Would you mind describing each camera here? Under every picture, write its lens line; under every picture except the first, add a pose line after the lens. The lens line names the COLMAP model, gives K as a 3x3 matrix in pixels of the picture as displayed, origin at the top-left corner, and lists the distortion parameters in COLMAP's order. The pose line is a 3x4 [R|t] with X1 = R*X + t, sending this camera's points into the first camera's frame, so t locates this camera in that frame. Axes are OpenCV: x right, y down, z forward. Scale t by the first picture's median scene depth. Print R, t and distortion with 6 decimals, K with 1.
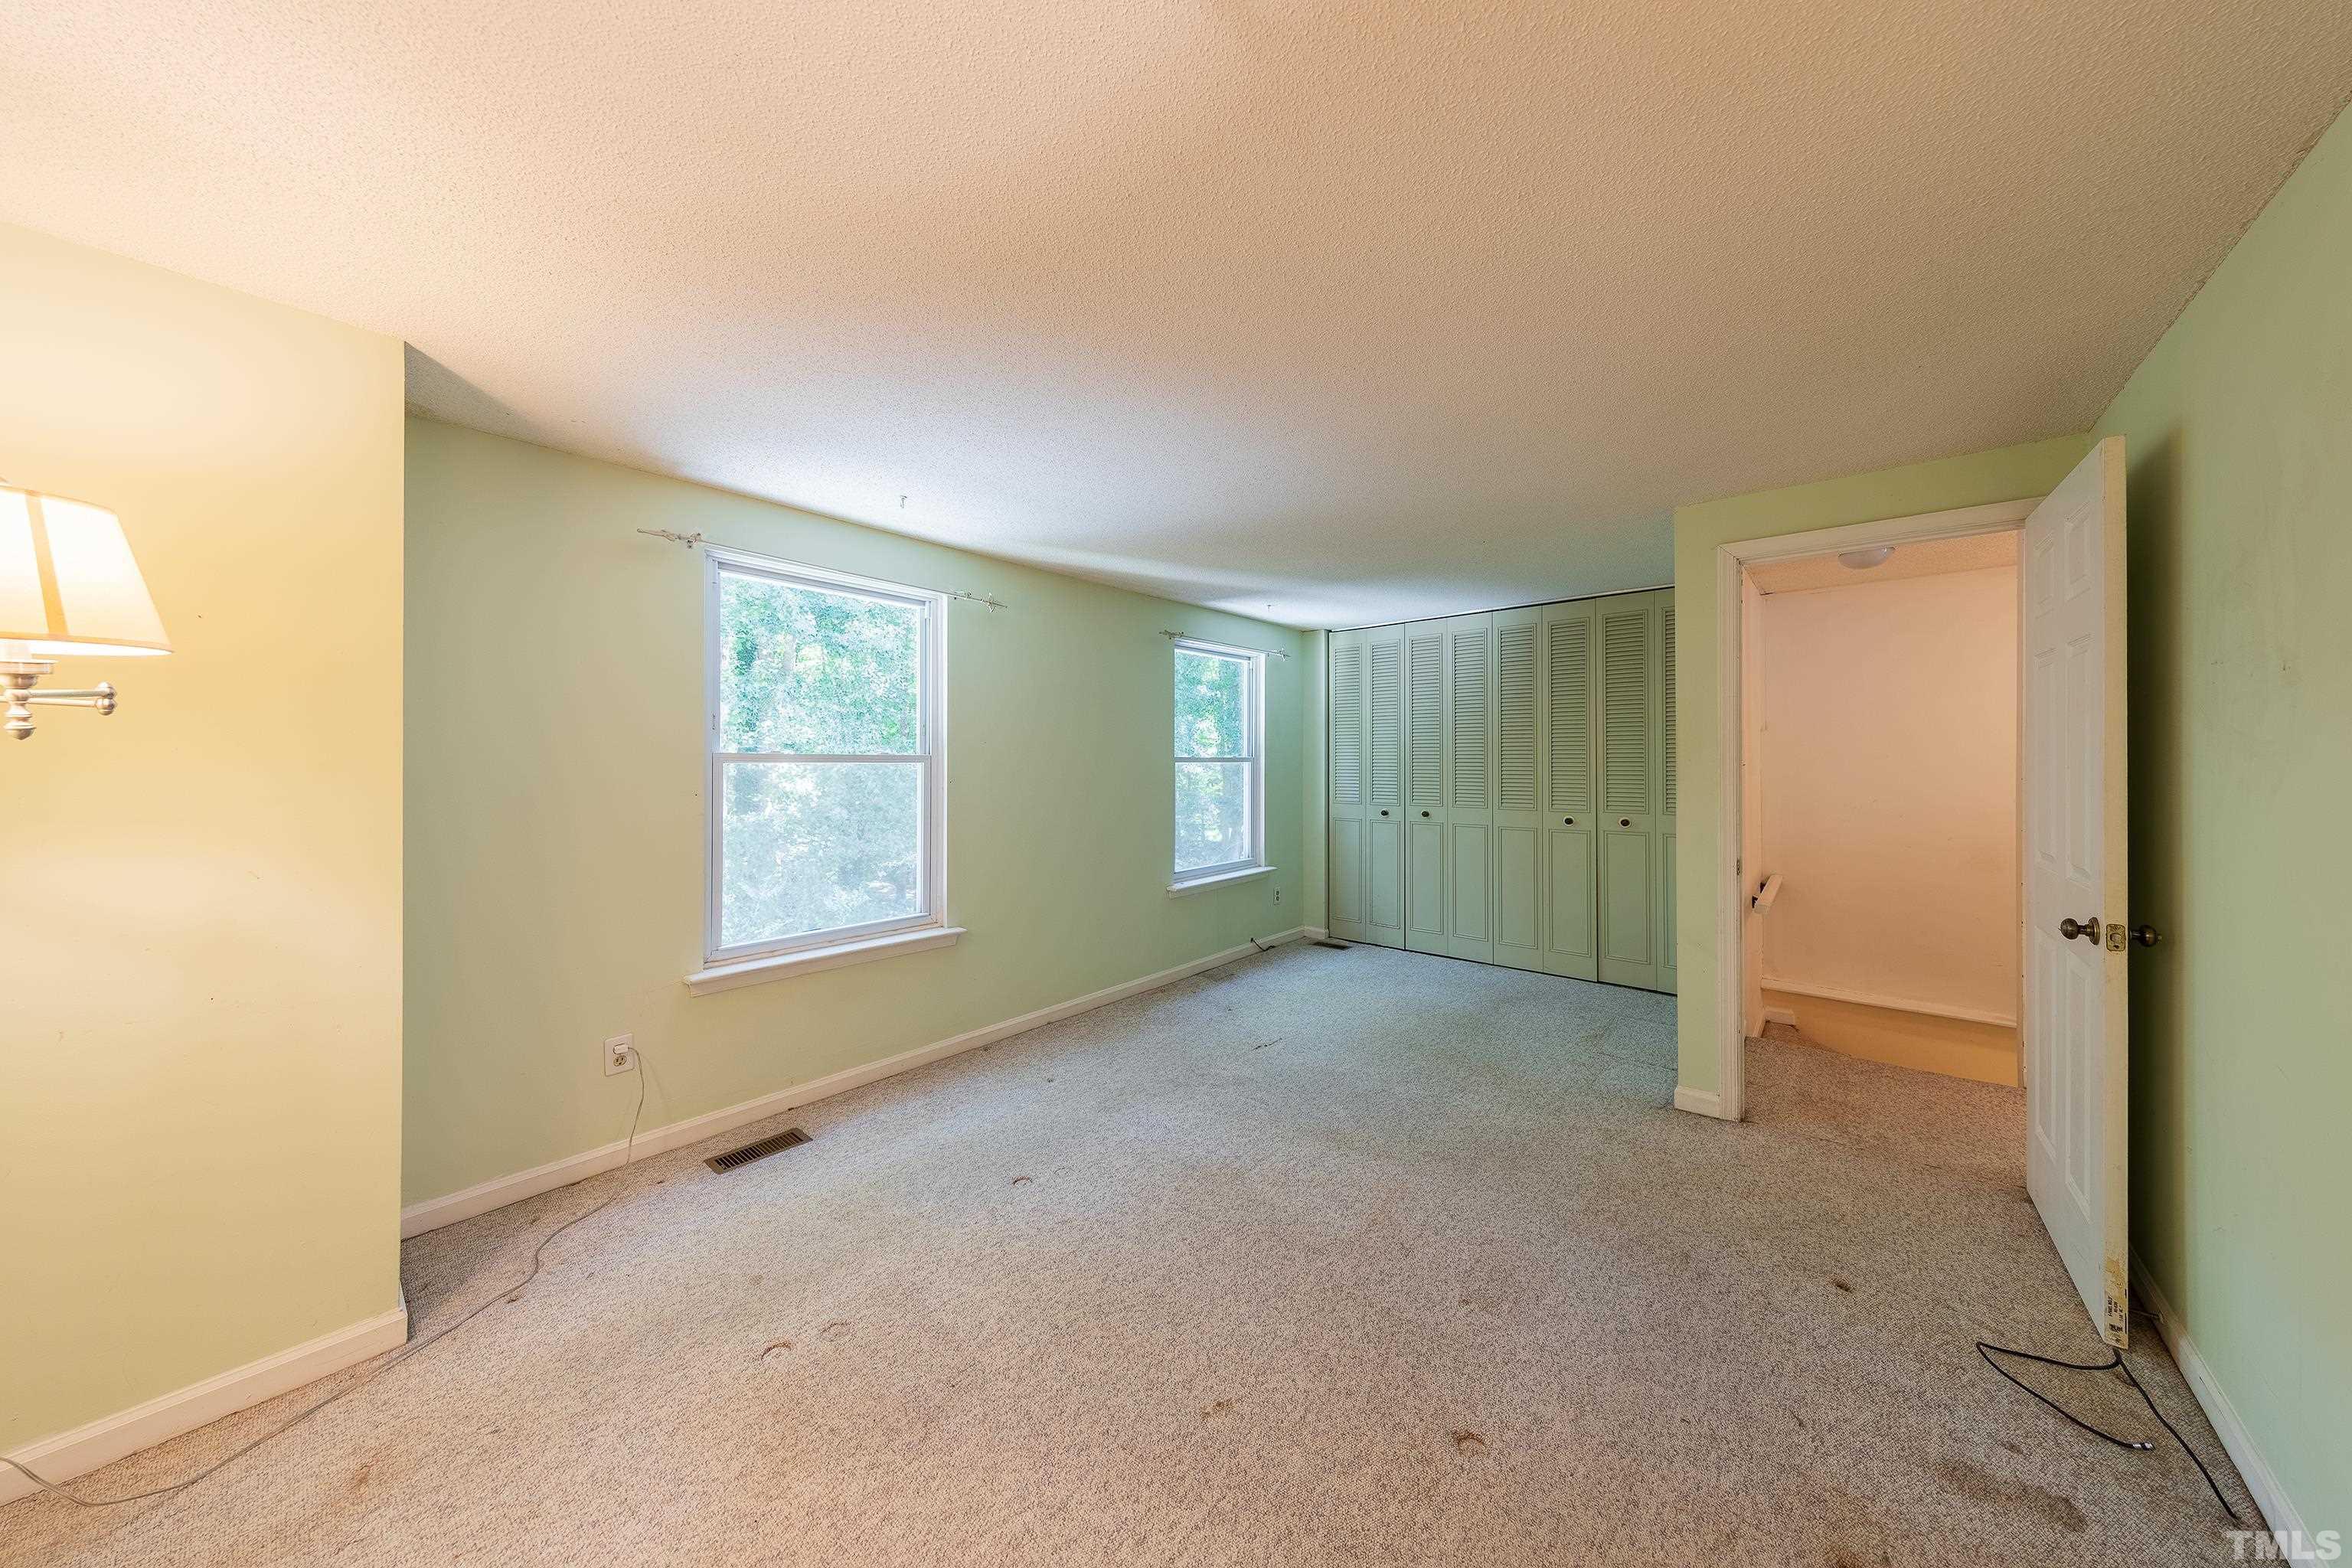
lens RADIAL K [[822.9, 0, 1175.5], [0, 822.9, 756.8], [0, 0, 1]] dist [0.009147, 0.000015]
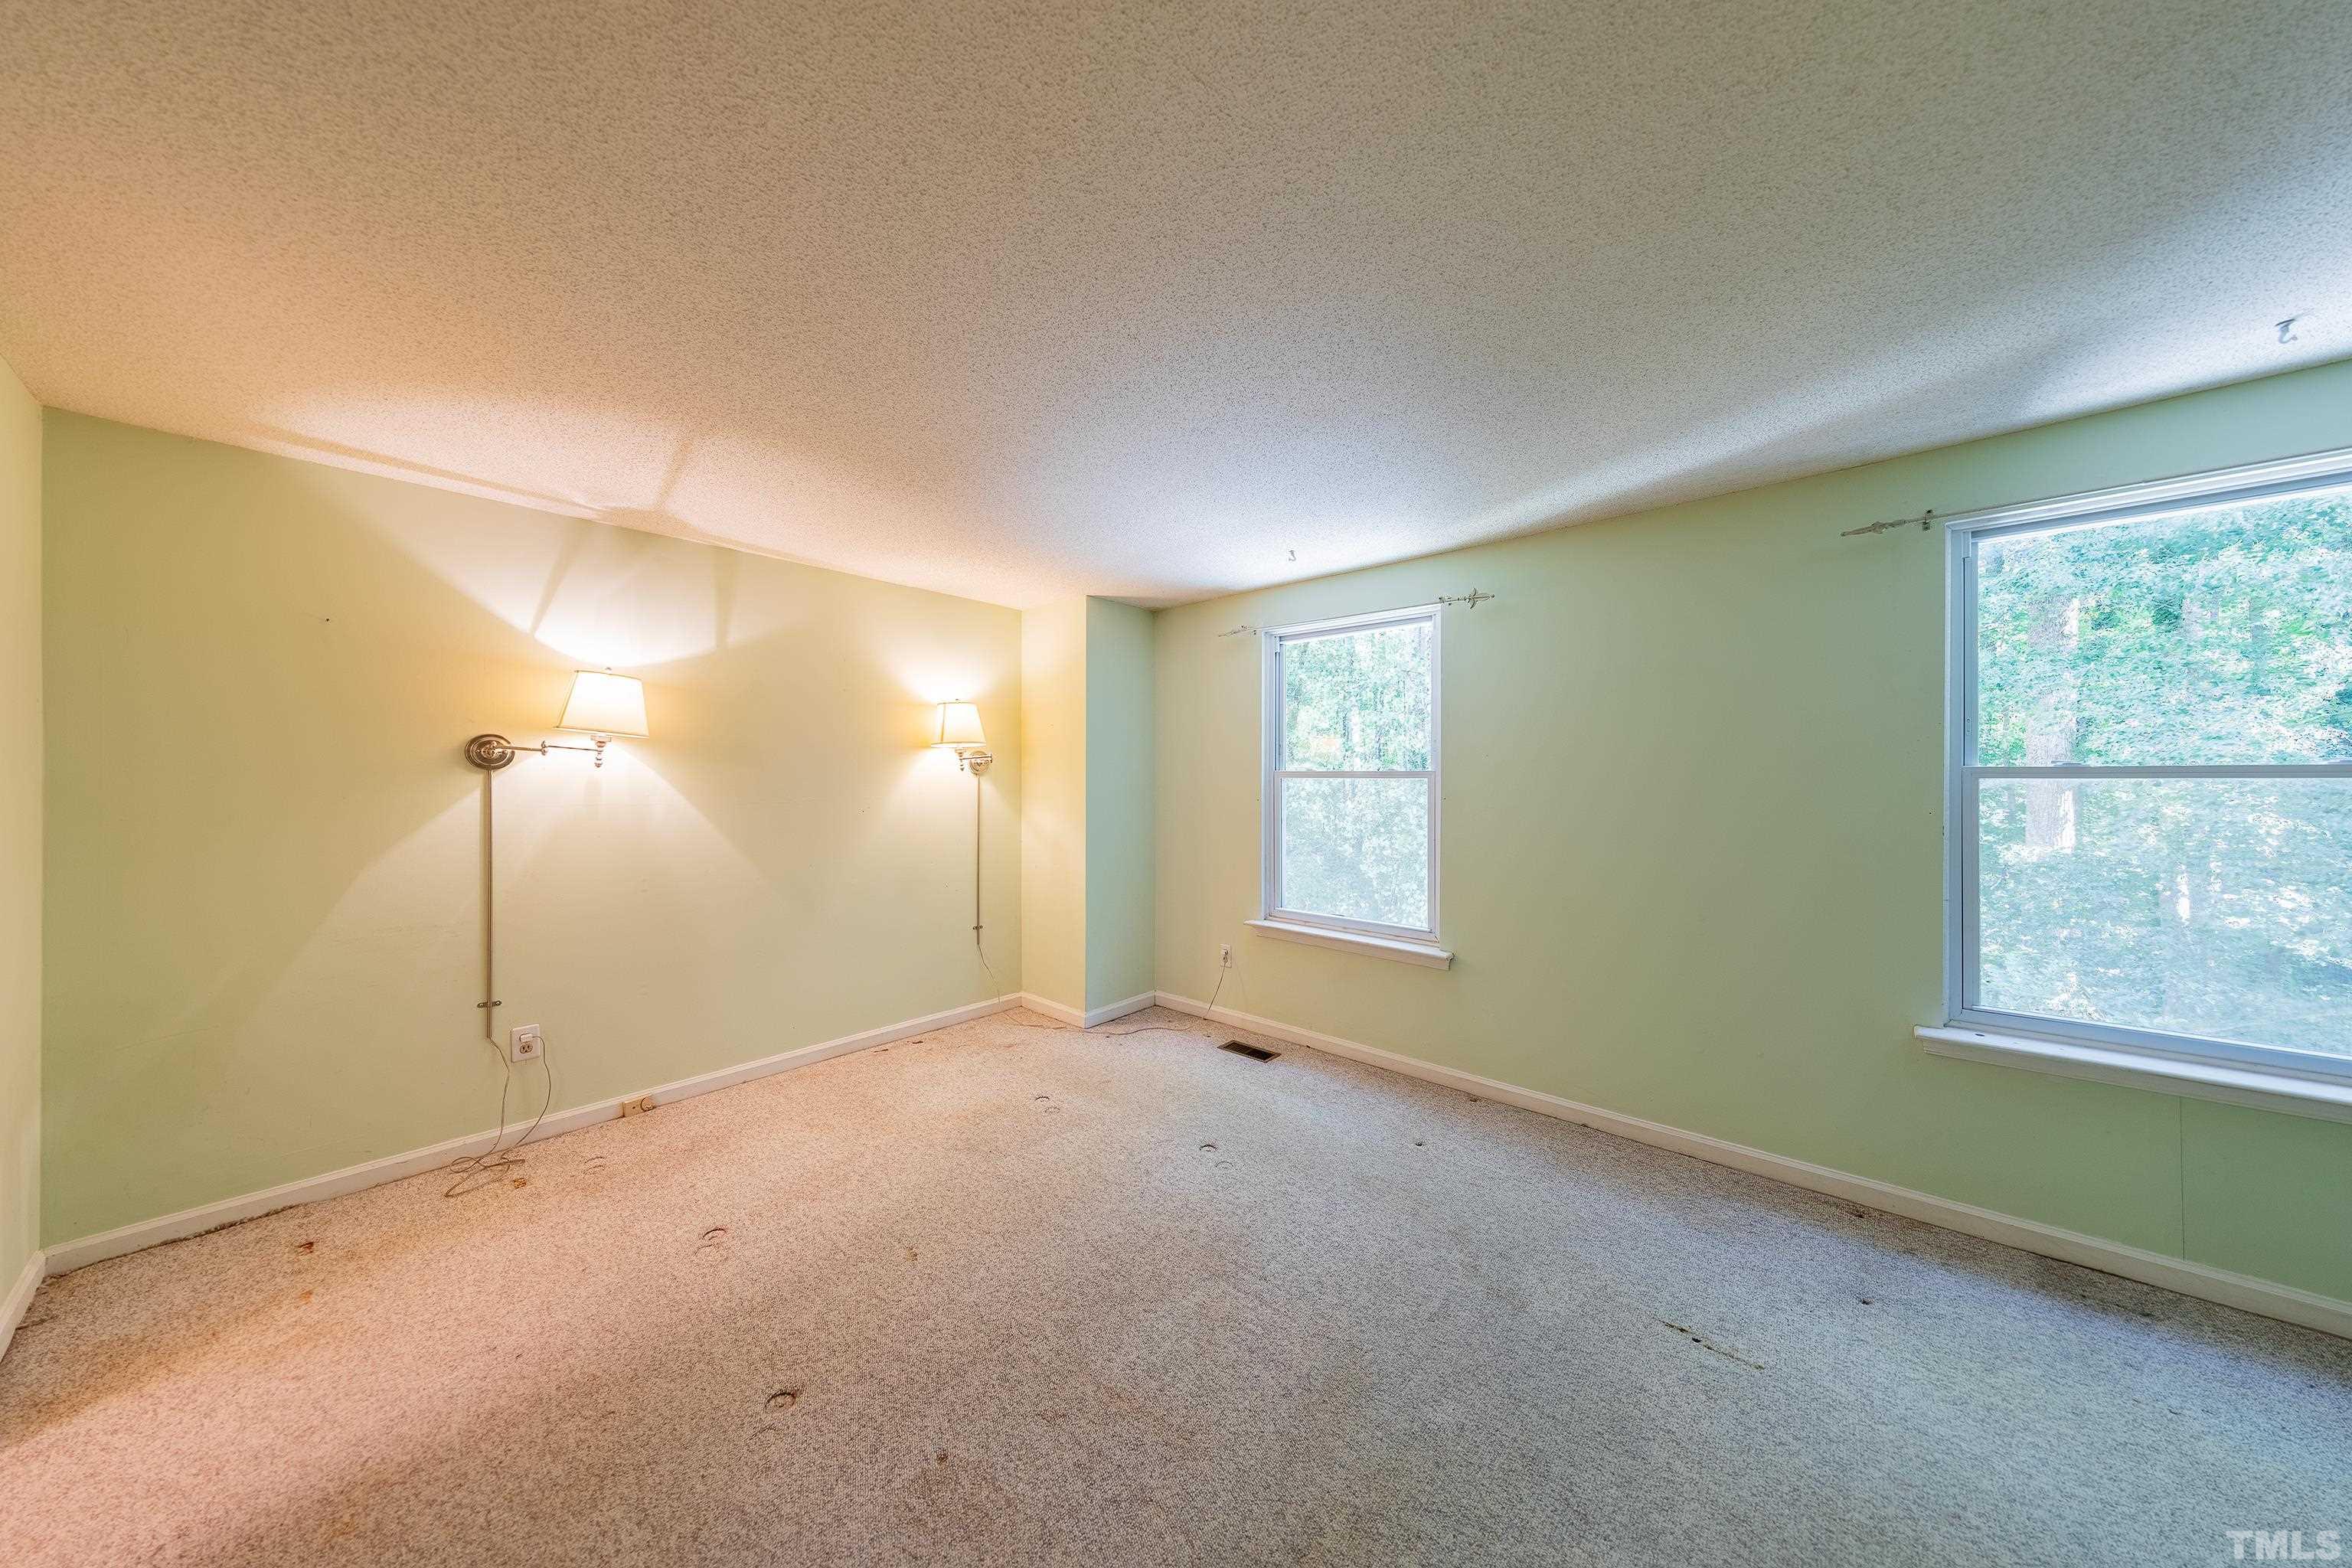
lens RADIAL K [[747.4, 0, 1162.3], [0, 747.4, 773.4], [0, 0, 1]] dist [0.006821, -0.000083]
pose [[-0.062685, -0.004211, -0.998024, 0.813178], [0.004065, 0.999982, -0.004475, 0.005236], [0.998025, -0.004337, -0.062667, 0.965099]]
